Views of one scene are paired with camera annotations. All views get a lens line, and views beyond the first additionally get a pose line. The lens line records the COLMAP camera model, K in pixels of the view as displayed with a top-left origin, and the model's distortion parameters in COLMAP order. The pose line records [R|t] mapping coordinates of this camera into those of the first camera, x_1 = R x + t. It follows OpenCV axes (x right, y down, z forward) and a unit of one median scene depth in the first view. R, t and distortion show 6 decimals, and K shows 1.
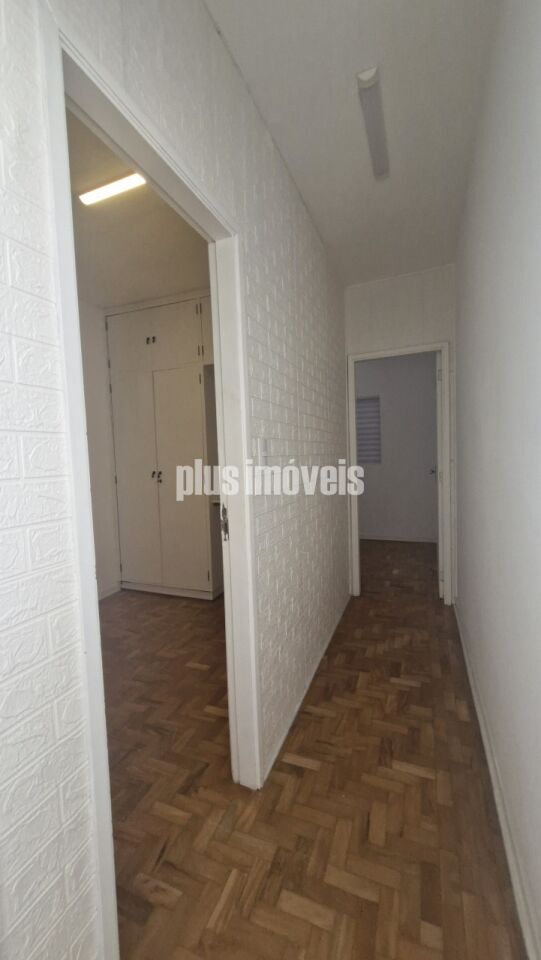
lens RADIAL K [[384.5, 0, 269.8], [0, 384.5, 482.0], [0, 0, 1]] dist [0.000634, 0.000927]
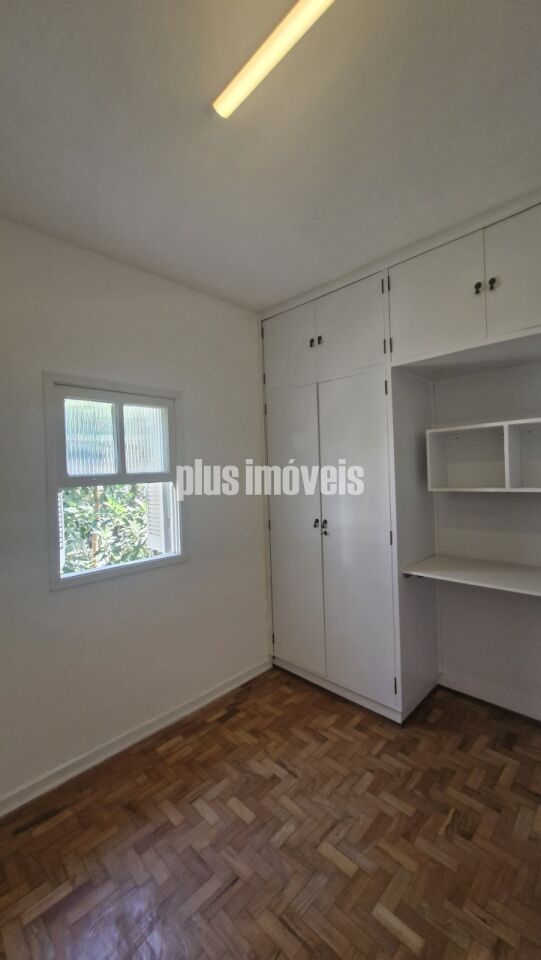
lens RADIAL K [[384.5, 0, 272.8], [0, 384.5, 477.3], [0, 0, 1]] dist [0.000634, 0.000927]
pose [[0.924698, 0.003576, -0.380684, -0.102374], [-0.018883, 0.999156, -0.036483, -0.078951], [0.380233, 0.040925, 0.923985, 0.293922]]
